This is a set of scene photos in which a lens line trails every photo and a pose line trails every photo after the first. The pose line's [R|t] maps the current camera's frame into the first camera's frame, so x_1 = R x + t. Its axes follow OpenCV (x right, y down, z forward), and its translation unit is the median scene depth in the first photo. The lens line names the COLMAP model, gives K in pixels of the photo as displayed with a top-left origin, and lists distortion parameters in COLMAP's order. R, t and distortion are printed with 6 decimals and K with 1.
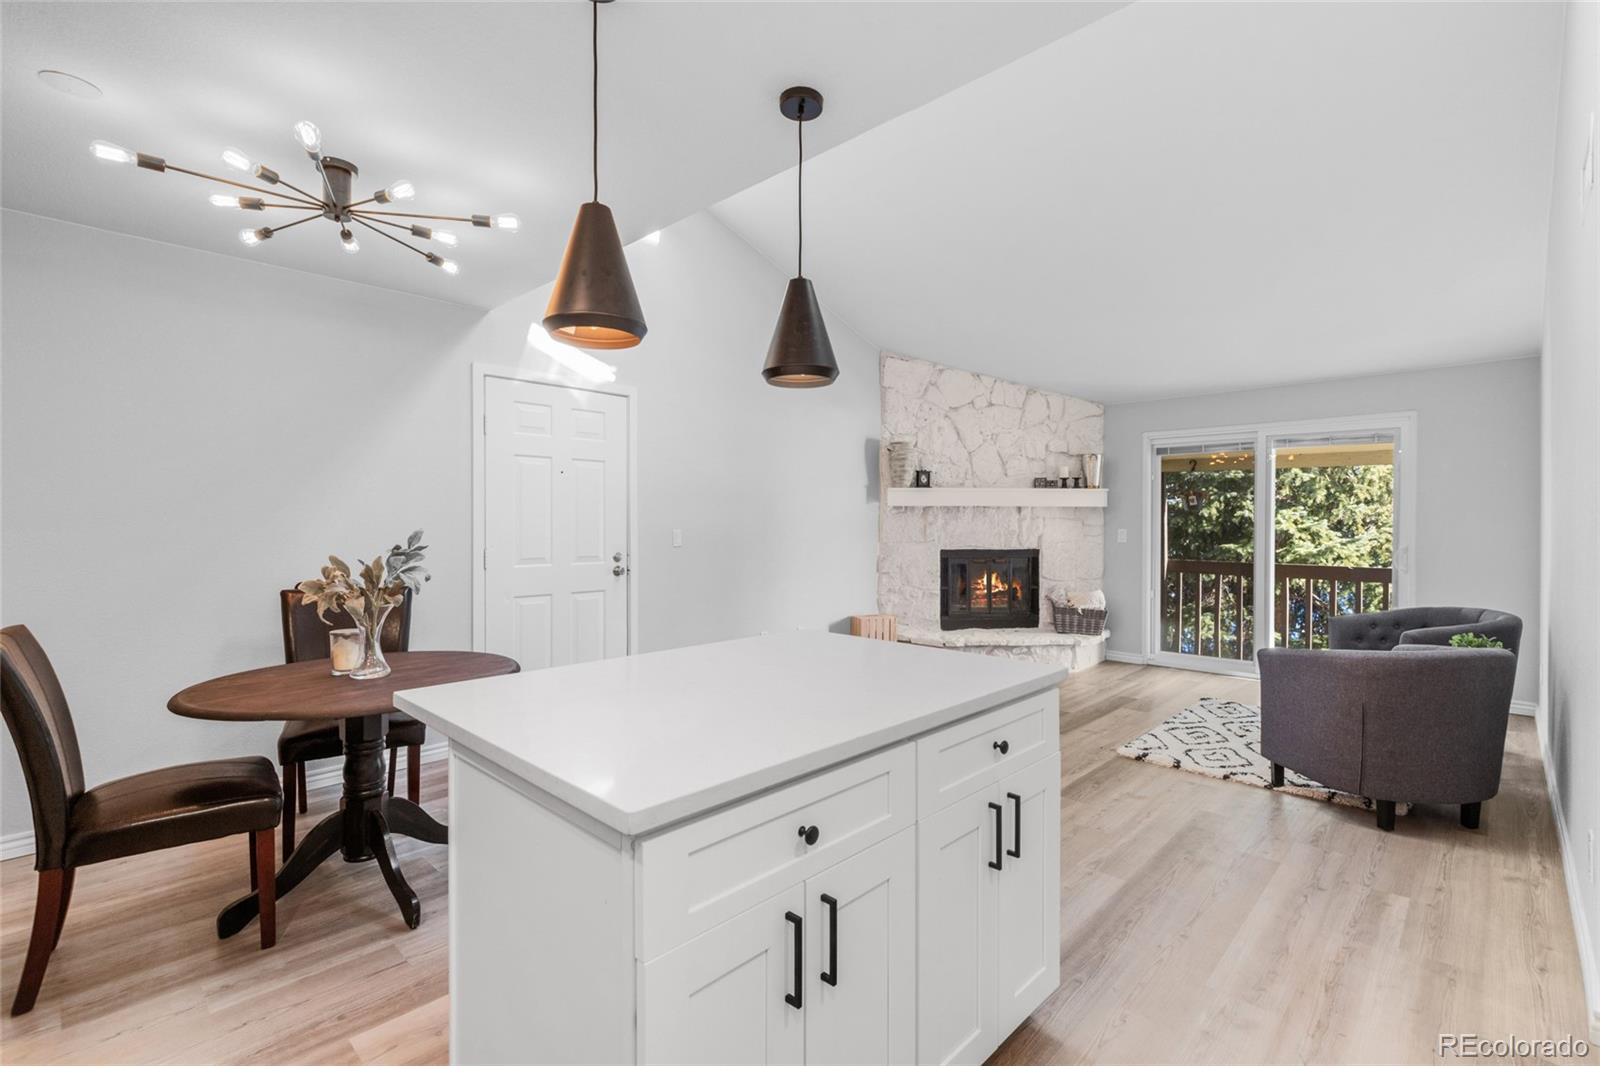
lens RADIAL K [[718.4, 0, 800.0], [0, 718.4, 533.0], [0, 0, 1]] dist [0.000464, 0.000067]
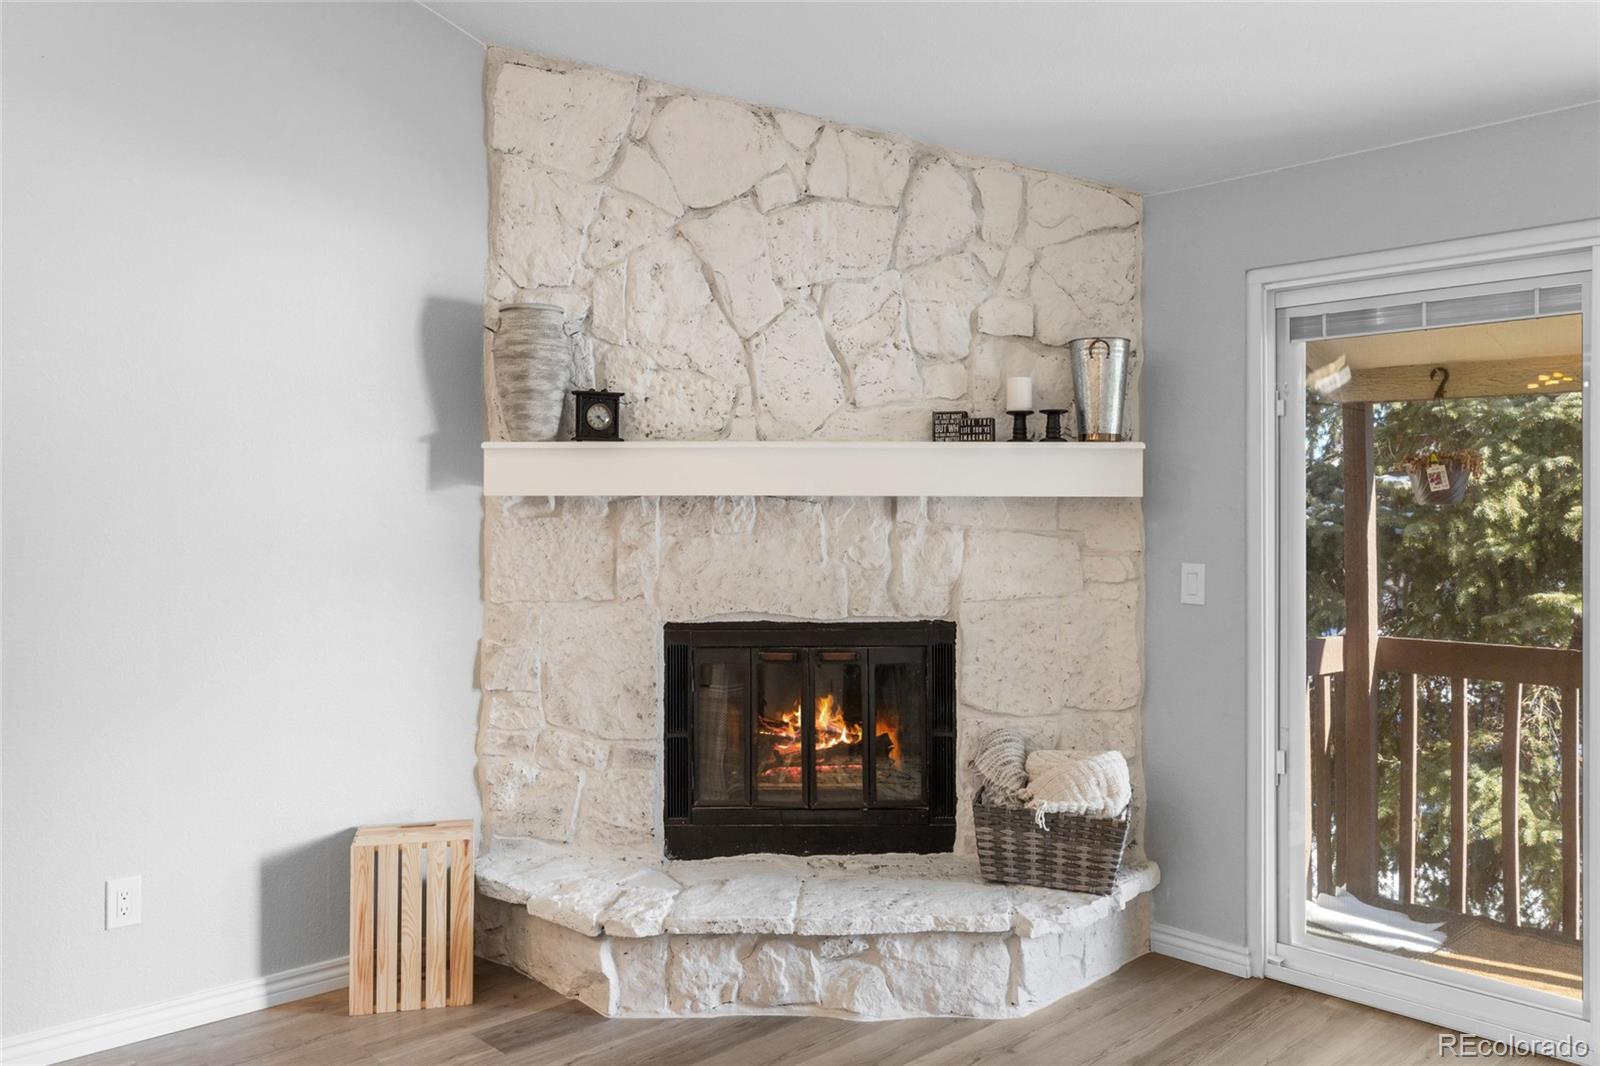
lens RADIAL K [[1268.0, 0, 801.1], [0, 1268.0, 518.0], [0, 0, 1]] dist [-0.001900, 0.001790]
pose [[0.999408, -0.002114, -0.034350, 0.283405], [0.001511, 0.999845, -0.017555, -0.016140], [0.034381, 0.017493, 0.999256, 0.400459]]
